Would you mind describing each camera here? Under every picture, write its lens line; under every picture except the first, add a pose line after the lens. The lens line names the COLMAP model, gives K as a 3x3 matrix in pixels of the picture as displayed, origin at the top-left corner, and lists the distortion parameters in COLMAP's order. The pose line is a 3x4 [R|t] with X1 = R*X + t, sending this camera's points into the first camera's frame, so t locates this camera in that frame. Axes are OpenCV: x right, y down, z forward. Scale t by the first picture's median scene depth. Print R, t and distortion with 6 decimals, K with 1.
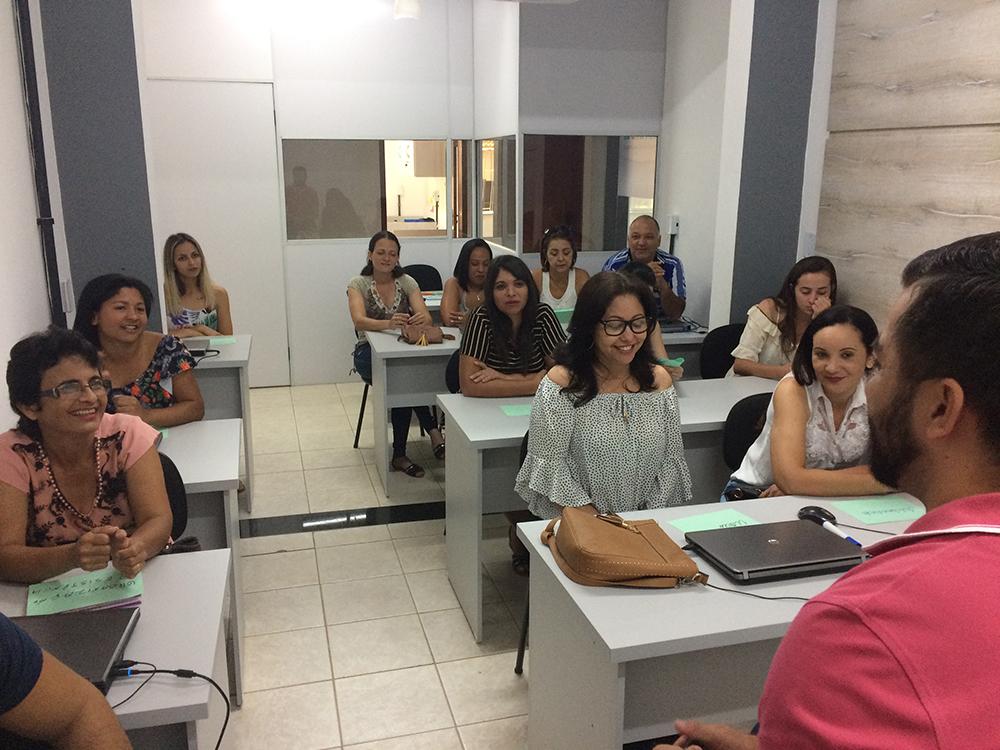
lens RADIAL K [[839.7, 0, 500.0], [0, 839.7, 375.0], [0, 0, 1]] dist [0.002639, -0.009358]
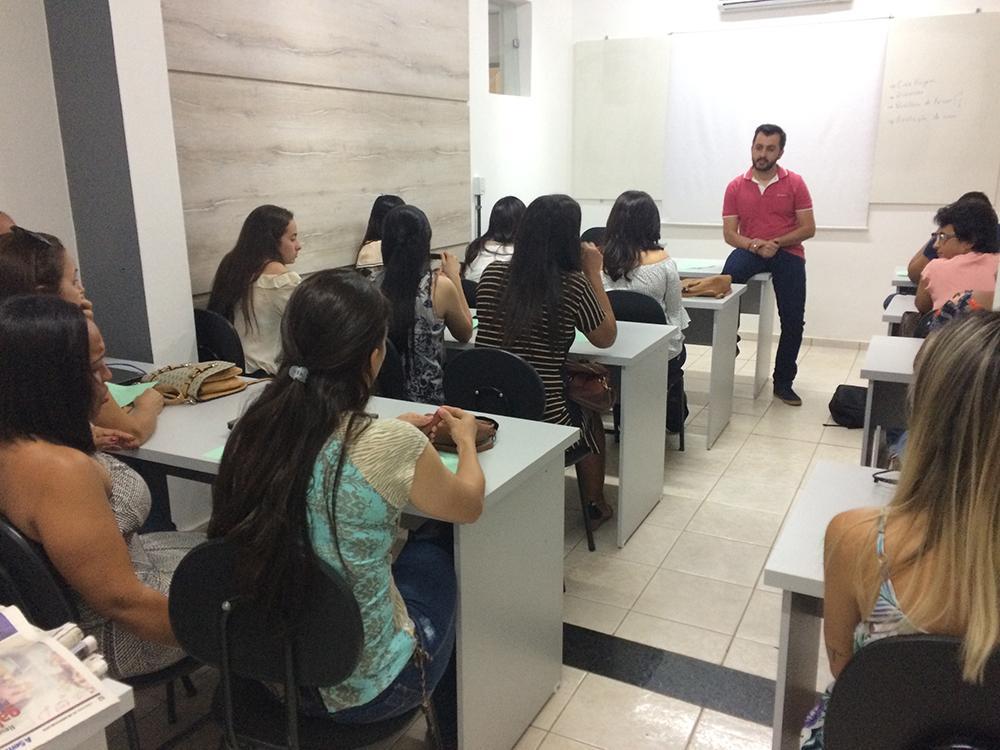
lens RADIAL K [[839.7, 0, 500.0], [0, 839.7, 375.0], [0, 0, 1]] dist [0.002639, -0.009358]
pose [[-0.736732, -0.183565, 0.650792, -0.545950], [0.157196, 0.889582, 0.428874, -0.364449], [-0.657659, 0.418267, -0.626528, 1.619280]]
